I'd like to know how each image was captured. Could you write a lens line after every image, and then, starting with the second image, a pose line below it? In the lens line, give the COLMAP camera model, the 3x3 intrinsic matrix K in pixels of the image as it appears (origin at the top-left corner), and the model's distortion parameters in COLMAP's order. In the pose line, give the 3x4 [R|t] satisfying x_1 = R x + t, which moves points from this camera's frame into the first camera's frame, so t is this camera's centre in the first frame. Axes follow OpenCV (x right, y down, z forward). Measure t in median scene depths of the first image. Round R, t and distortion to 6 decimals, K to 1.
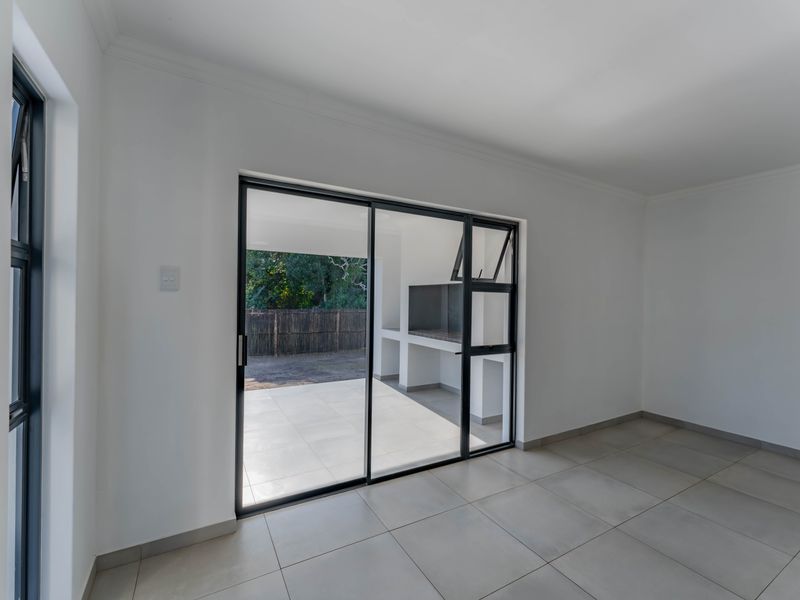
lens RADIAL K [[356.5, 0, 400.0], [0, 356.5, 300.3], [0, 0, 1]] dist [0.002973, 0.000255]
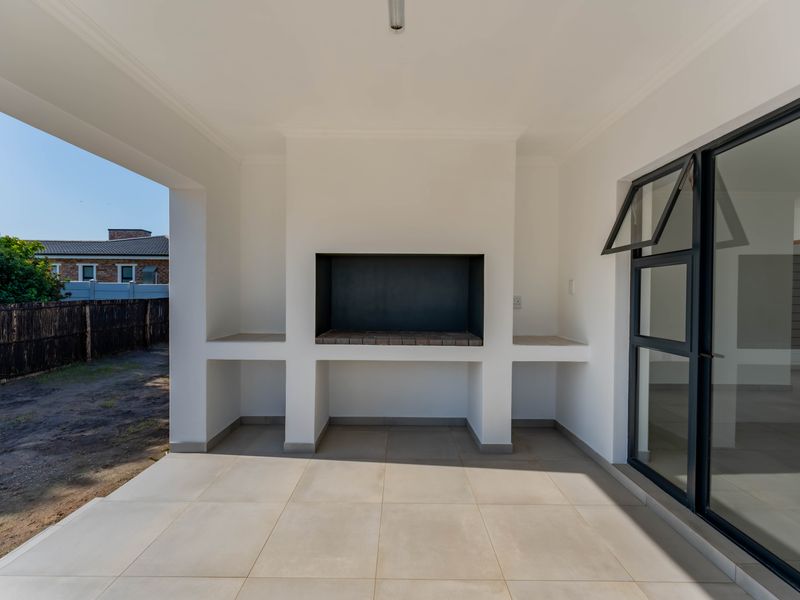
lens RADIAL K [[347.6, 0, 393.6], [0, 347.6, 299.2], [0, 0, 1]] dist [0.001127, 0.000046]
pose [[0.523682, -0.019607, 0.851688, -0.357221], [0.002939, 0.999771, 0.021209, 0.017273], [-0.851909, -0.008604, 0.523619, 0.625032]]
